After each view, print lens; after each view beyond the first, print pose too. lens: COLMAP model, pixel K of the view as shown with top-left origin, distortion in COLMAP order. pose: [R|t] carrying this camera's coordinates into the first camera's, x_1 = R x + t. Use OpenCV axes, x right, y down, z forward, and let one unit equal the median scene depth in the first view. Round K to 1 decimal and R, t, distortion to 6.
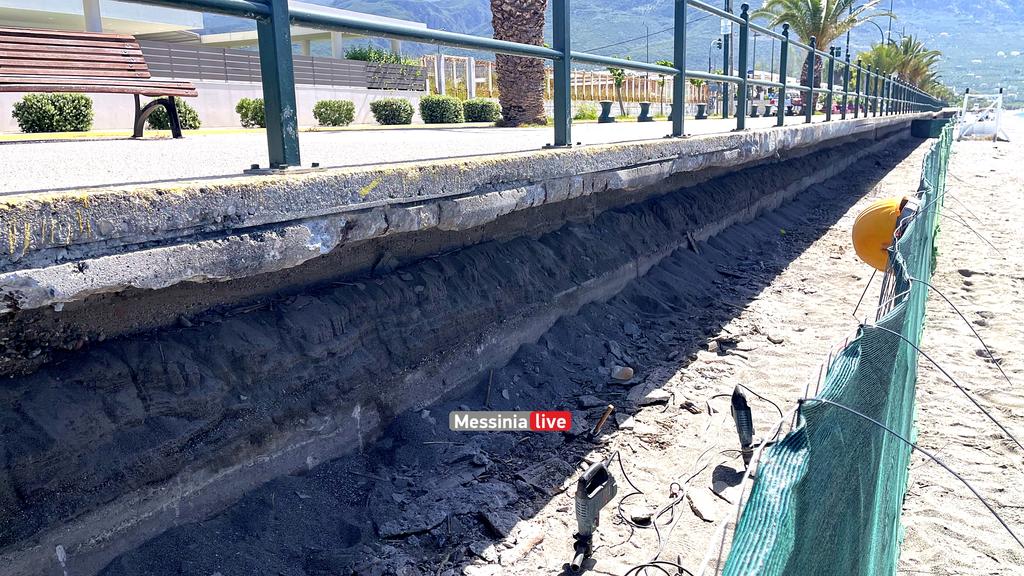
lens RADIAL K [[776.9, 0, 520.9], [0, 776.9, 279.2], [0, 0, 1]] dist [0.074881, -0.096252]
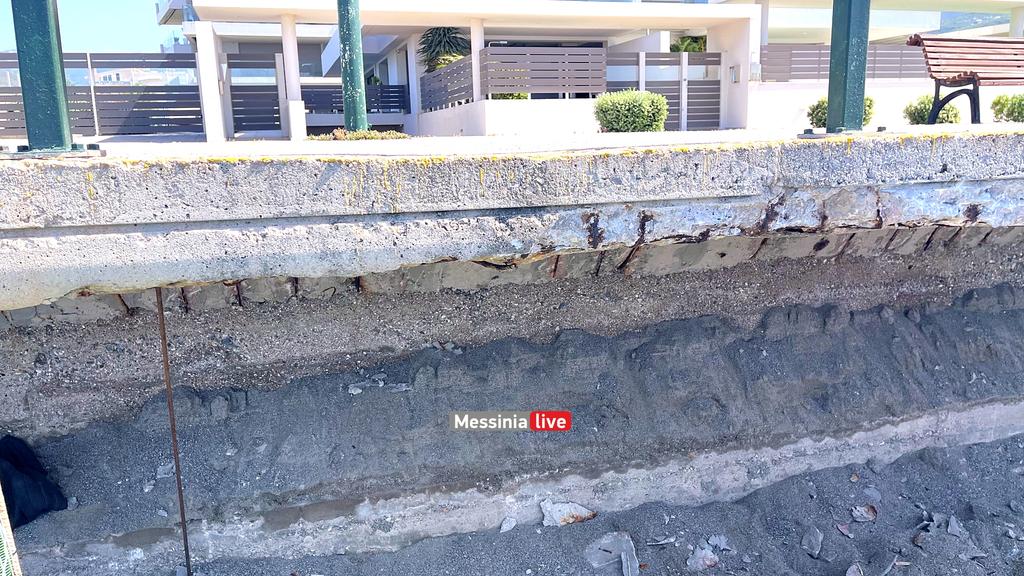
lens RADIAL K [[776.9, 0, 511.3], [0, 776.9, 286.1], [0, 0, 1]] dist [0.074881, -0.096252]
pose [[0.712678, 0.131000, -0.689151, -0.224389], [-0.128541, 0.990162, 0.055290, 0.104985], [0.689614, 0.049180, 0.722506, -0.419565]]
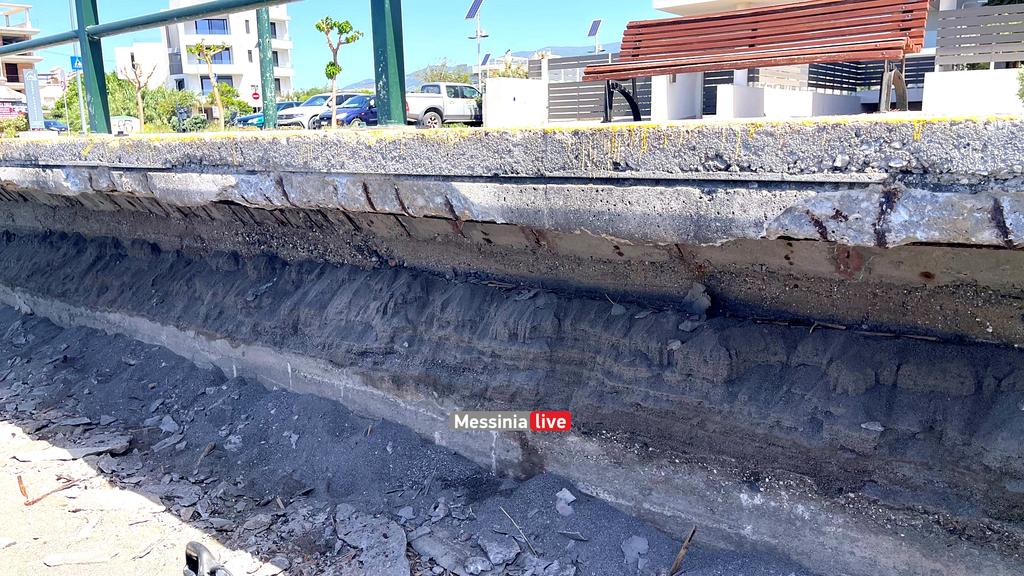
lens RADIAL K [[776.9, 0, 514.8], [0, 776.9, 289.6], [0, 0, 1]] dist [0.074881, -0.096252]
pose [[-0.166201, 0.216406, -0.962053, 0.353584], [-0.172008, 0.954302, 0.244379, -0.117301], [0.970974, 0.206097, -0.121383, 0.648599]]
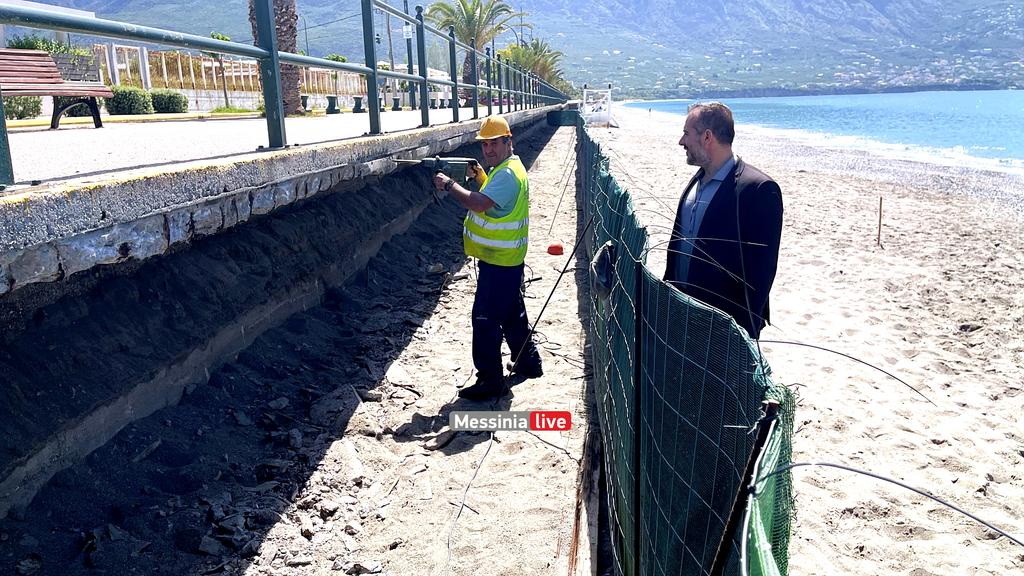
lens RADIAL K [[776.9, 0, 526.7], [0, 776.9, 276.8], [0, 0, 1]] dist [0.074881, -0.096252]
pose [[0.907279, -0.094850, 0.409693, -0.292504], [0.091461, 0.995417, 0.027909, 0.088841], [-0.410463, 0.012150, 0.911796, -0.452110]]
